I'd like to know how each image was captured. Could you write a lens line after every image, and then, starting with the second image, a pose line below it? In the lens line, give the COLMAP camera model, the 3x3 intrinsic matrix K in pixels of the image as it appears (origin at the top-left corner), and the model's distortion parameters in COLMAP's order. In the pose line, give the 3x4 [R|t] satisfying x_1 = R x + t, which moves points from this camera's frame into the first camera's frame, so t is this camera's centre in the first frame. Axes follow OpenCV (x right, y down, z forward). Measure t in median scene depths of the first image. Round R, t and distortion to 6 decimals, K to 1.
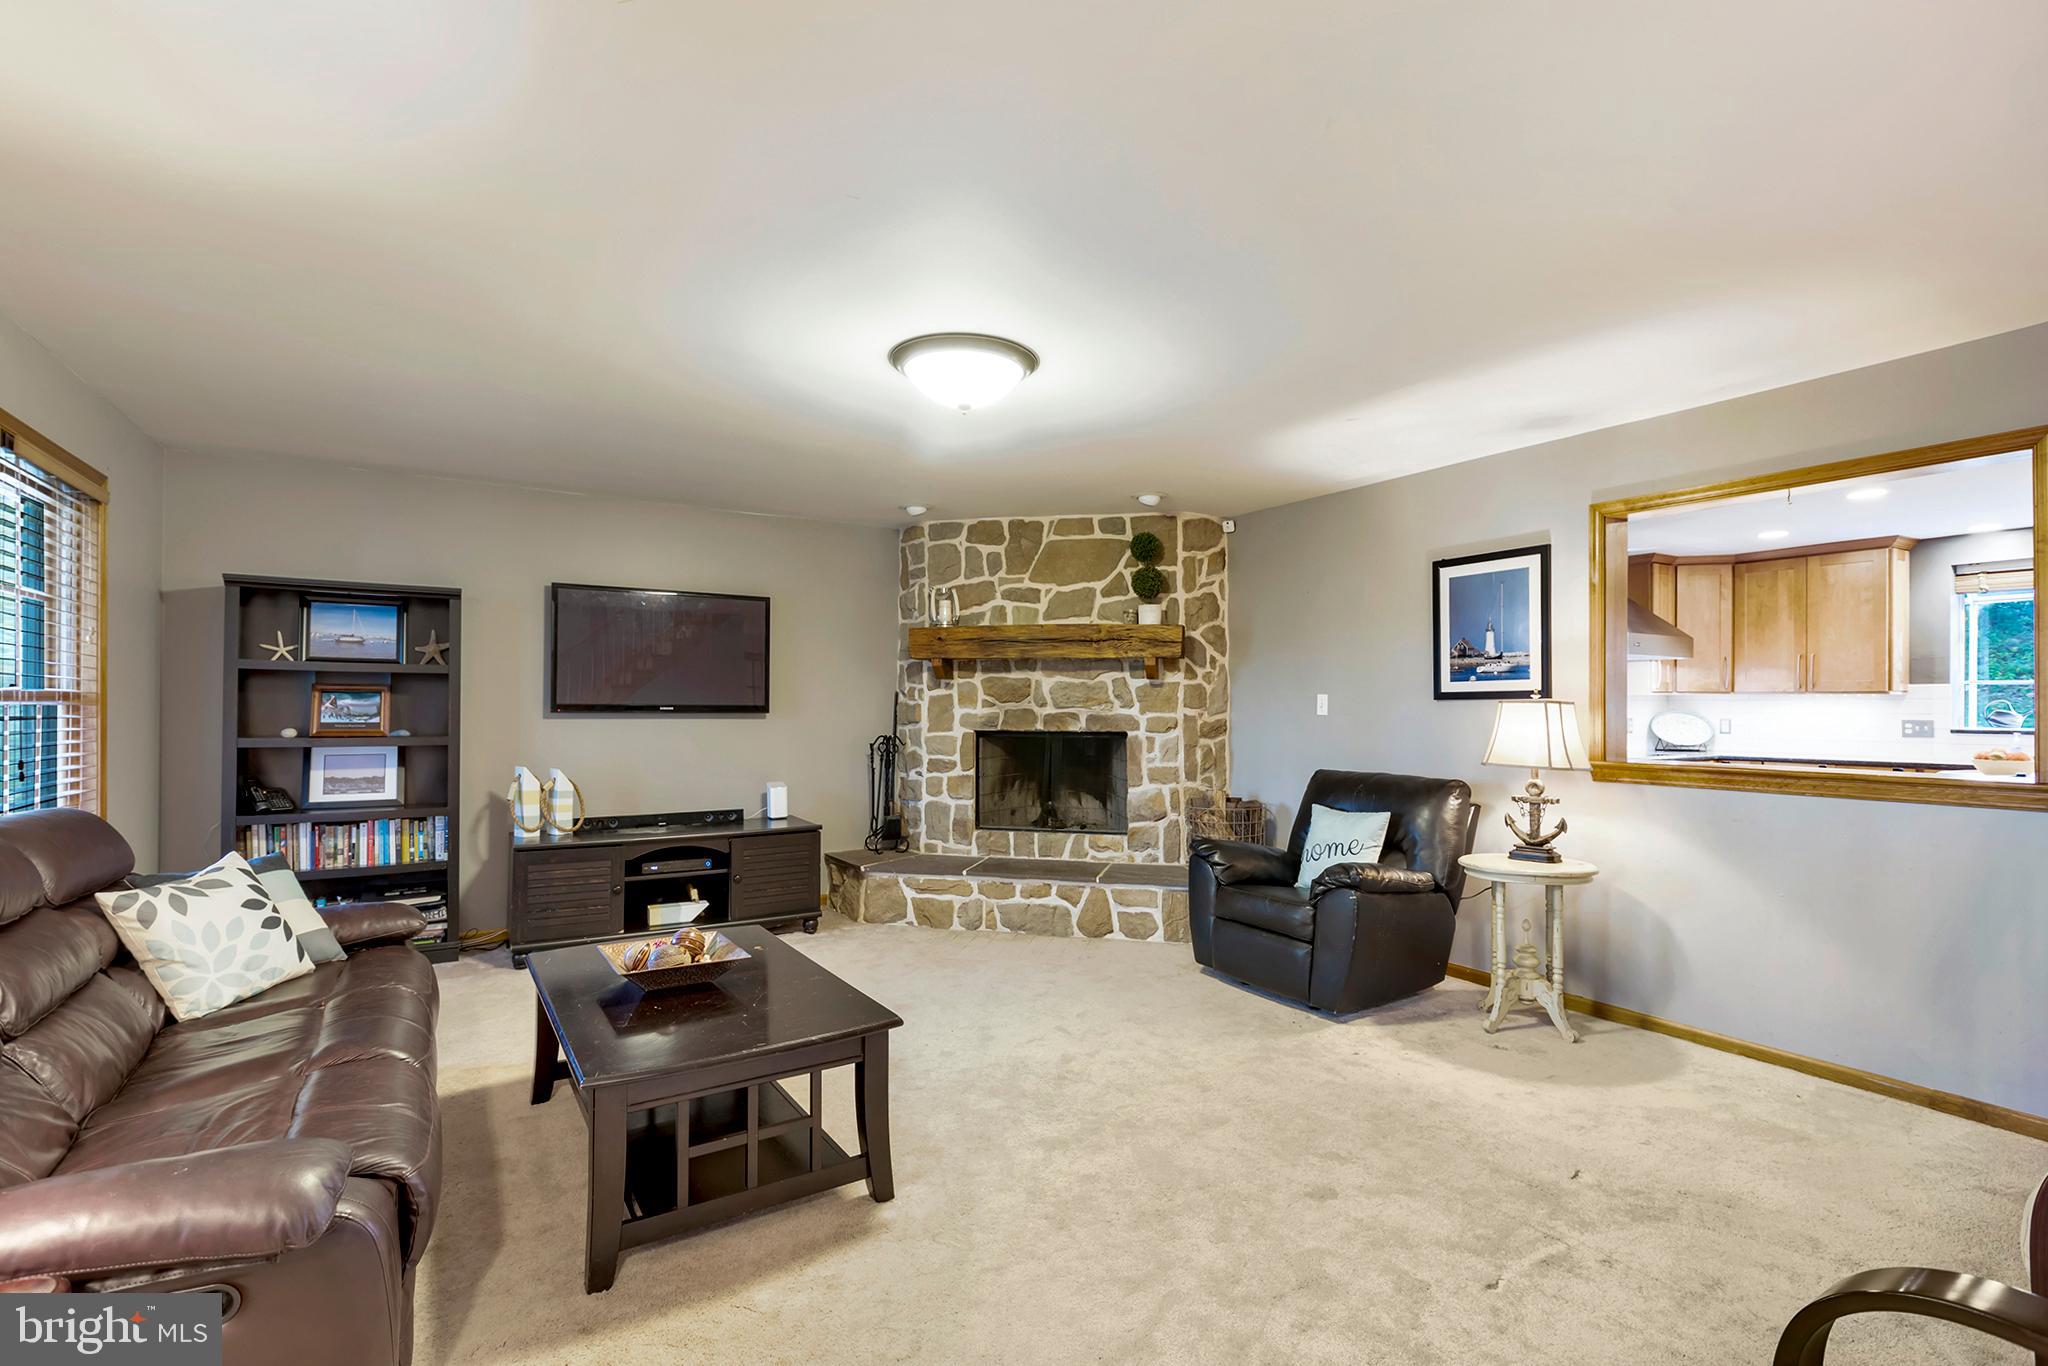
lens RADIAL K [[955.4, 0, 1055.6], [0, 955.4, 696.9], [0, 0, 1]] dist [0.000988, -0.000083]
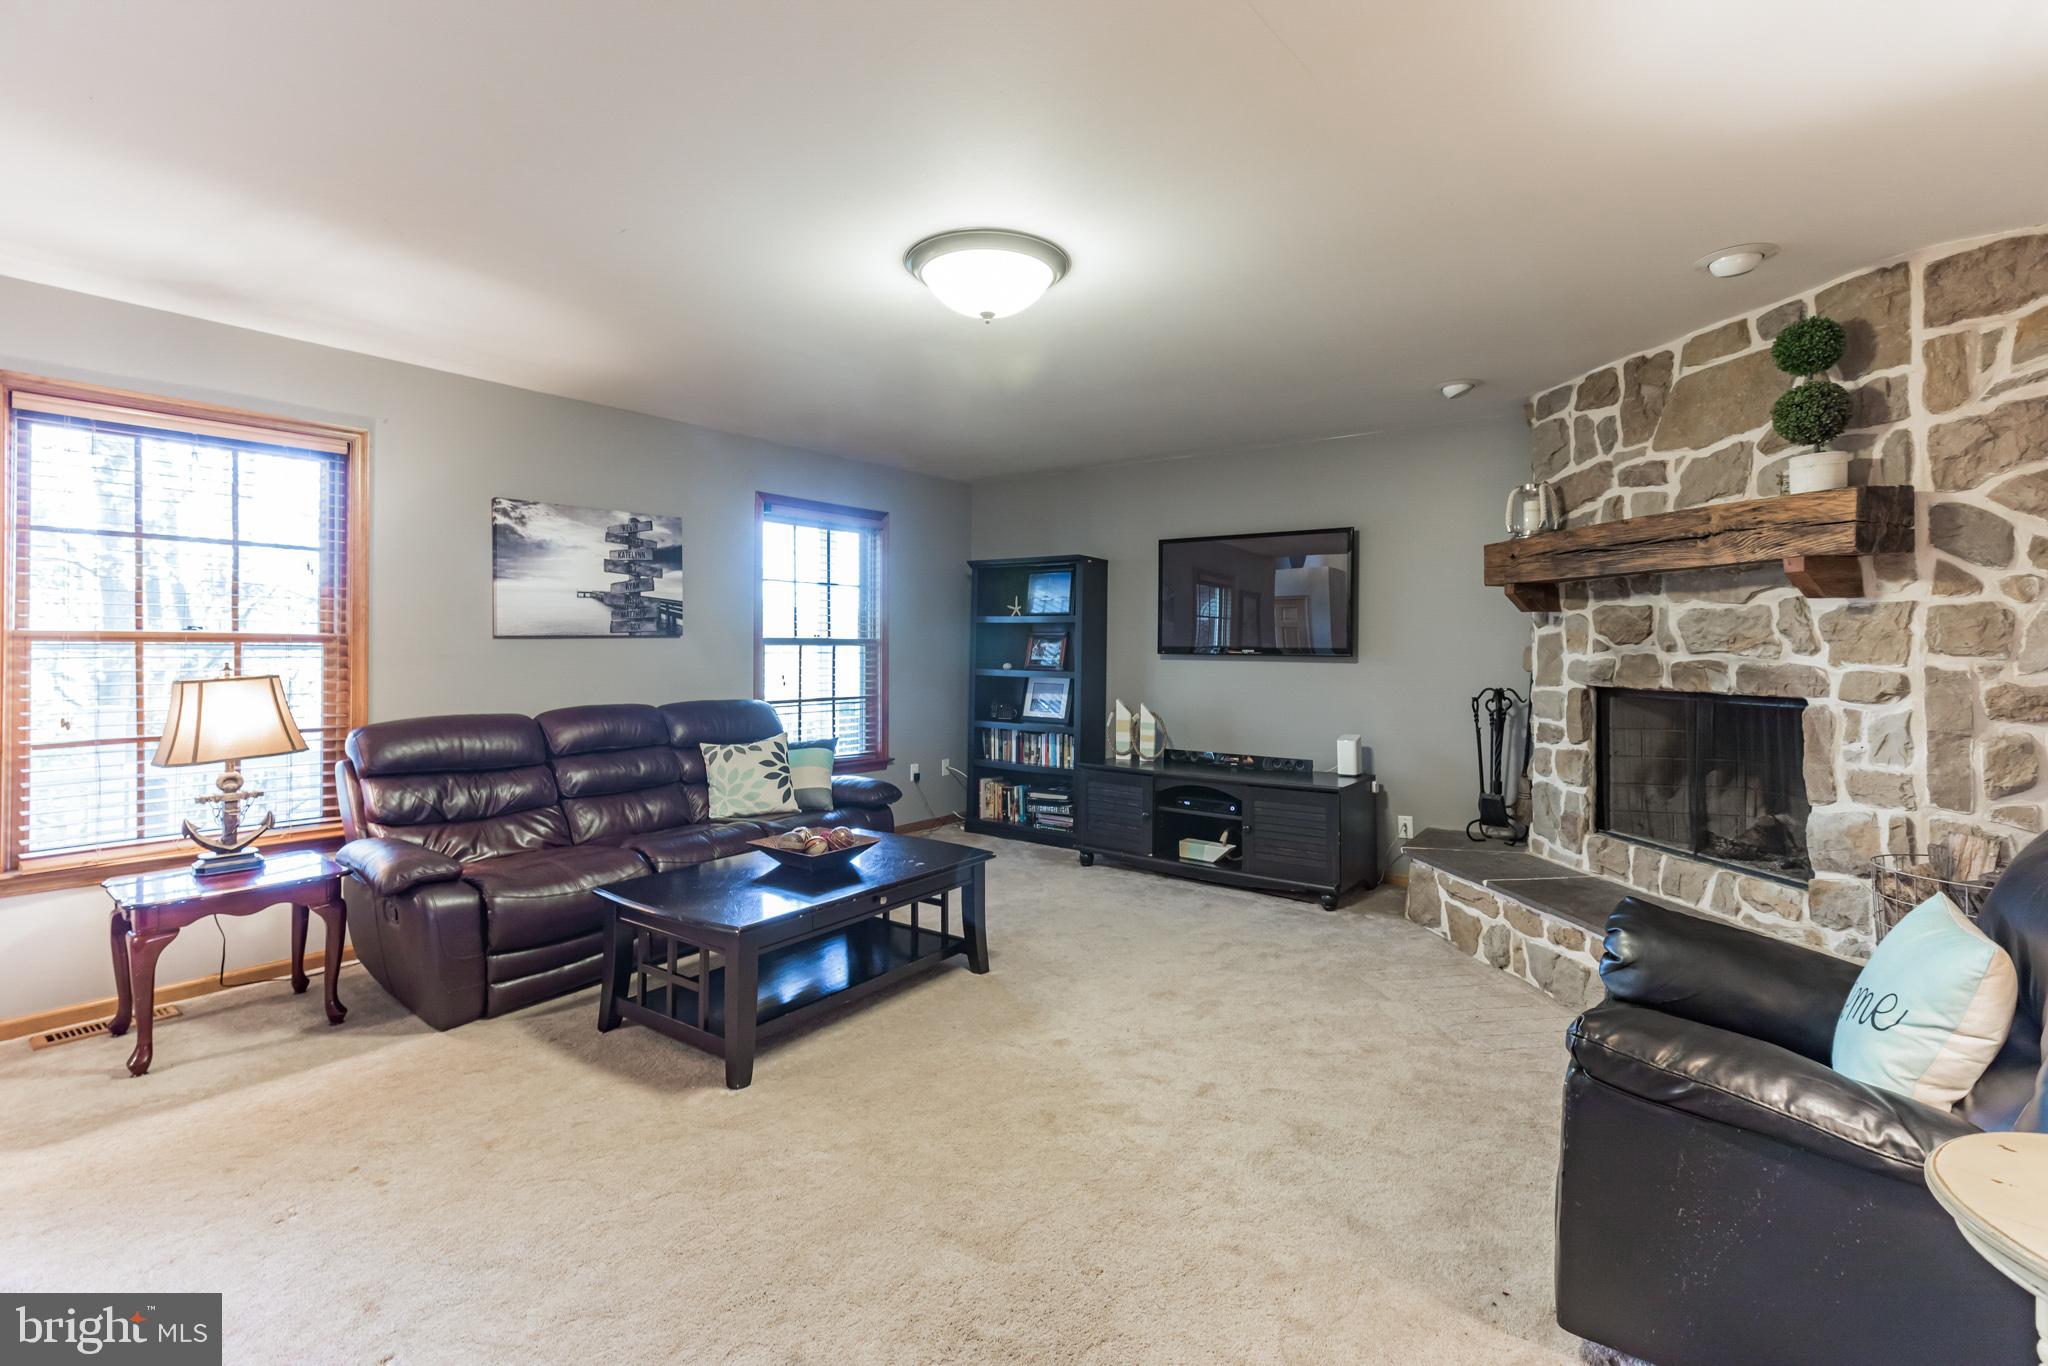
lens RADIAL K [[941.9, 0, 1022.9], [0, 941.9, 642.7], [0, 0, 1]] dist [-0.012606, -0.000119]
pose [[0.334213, -0.004981, -0.942485, 0.420765], [0.004411, 0.999983, -0.003721, 0.005296], [0.942487, -0.002913, 0.334229, 0.413146]]
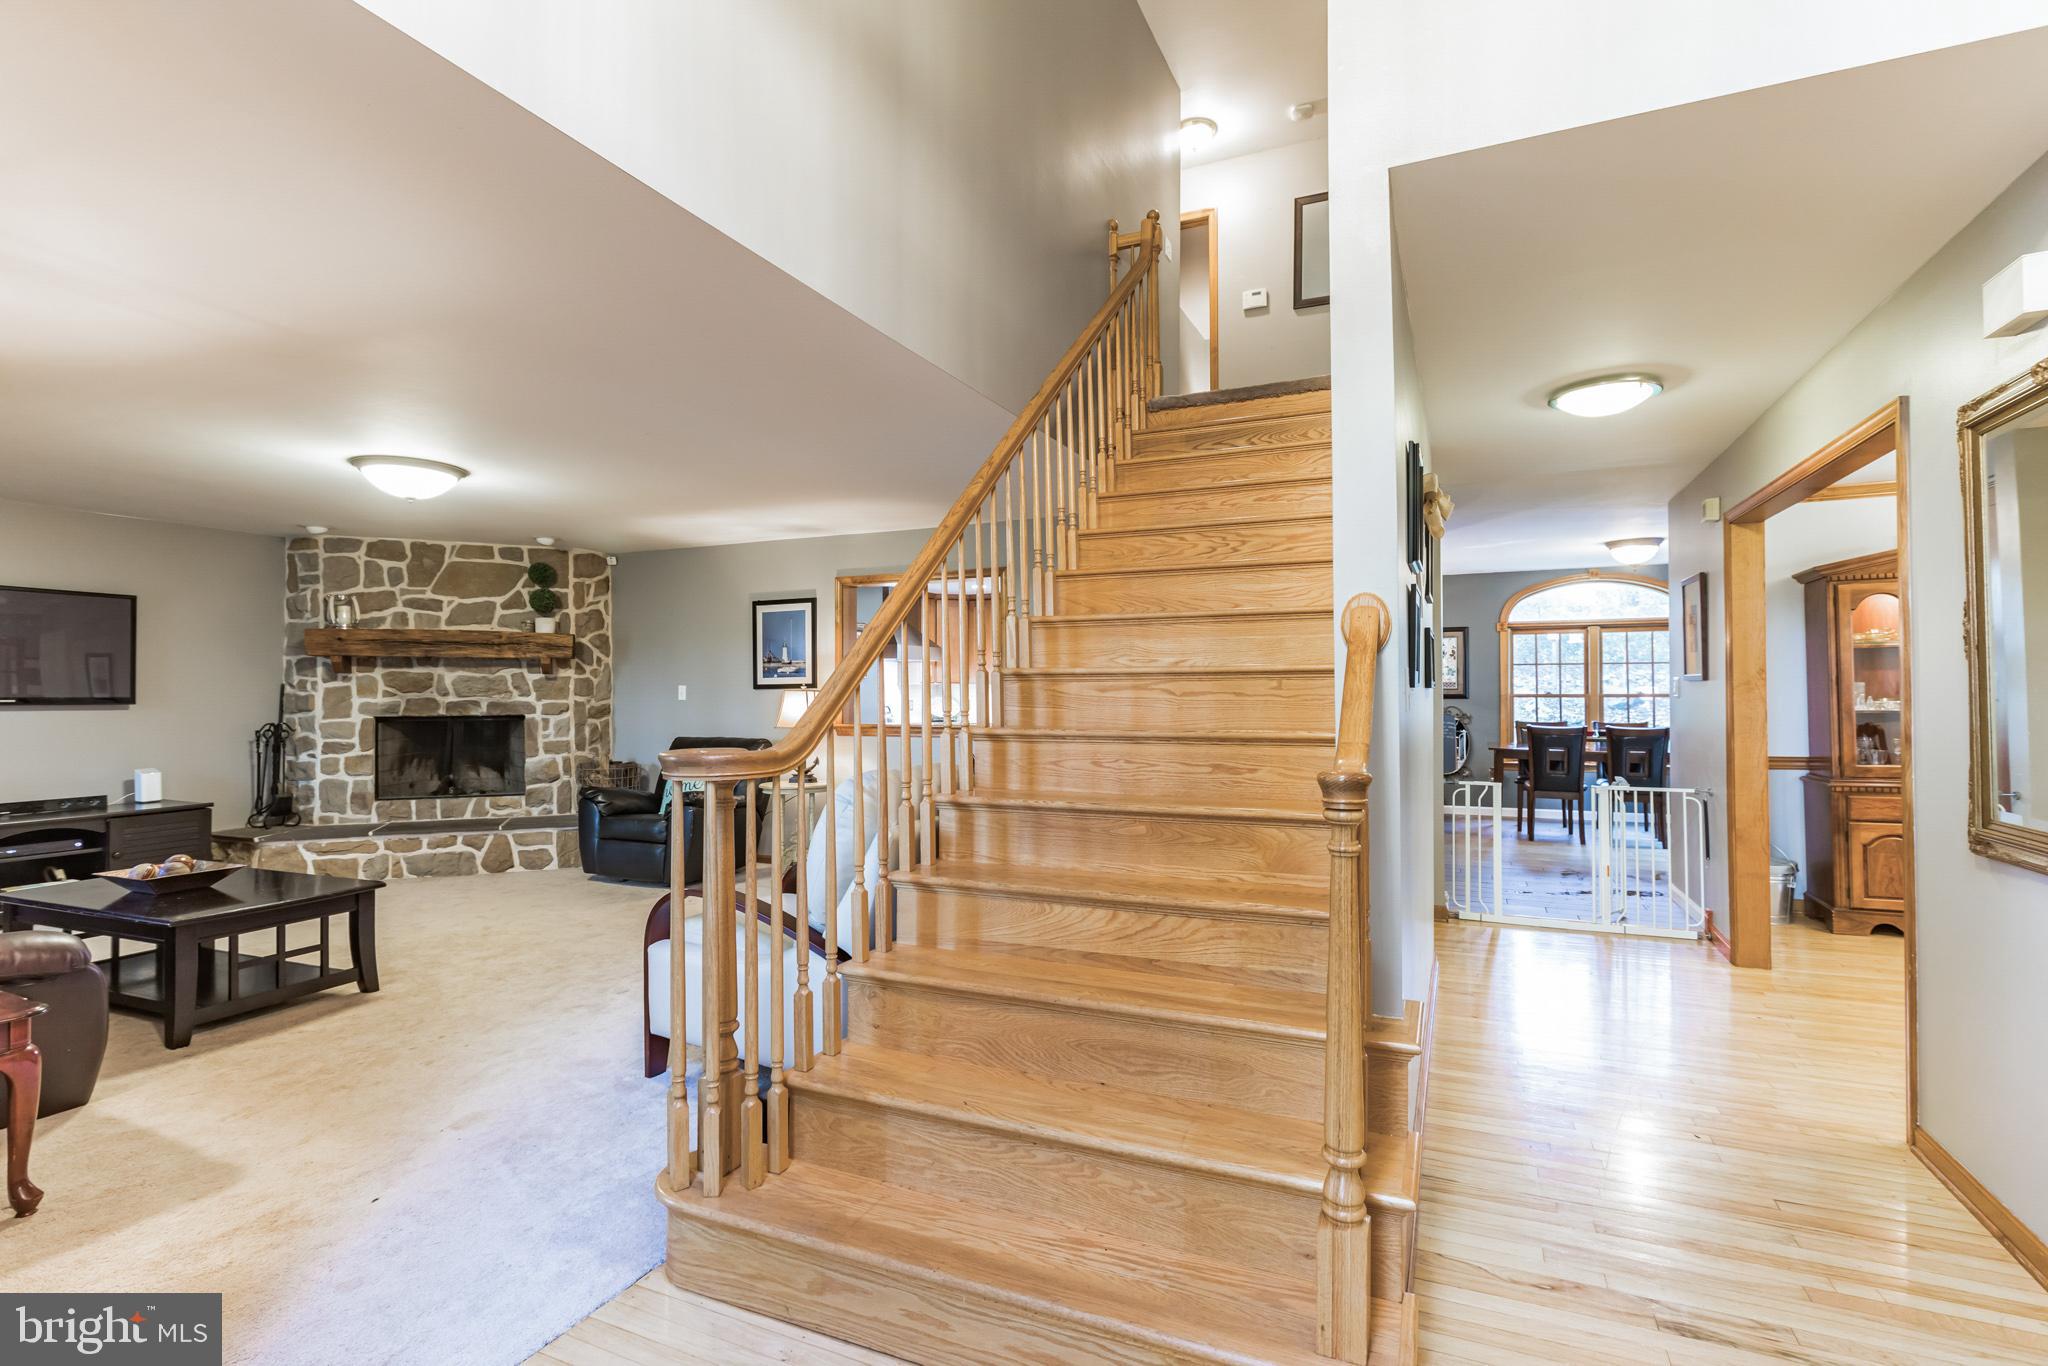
lens RADIAL K [[926.5, 0, 1073.9], [0, 926.5, 680.8], [0, 0, 1]] dist [0.002266, -0.000034]
pose [[0.809418, -0.000036, 0.587233, -0.060241], [0.002119, 0.999994, -0.002859, -0.004237], [-0.587229, 0.003558, 0.809413, -0.448362]]
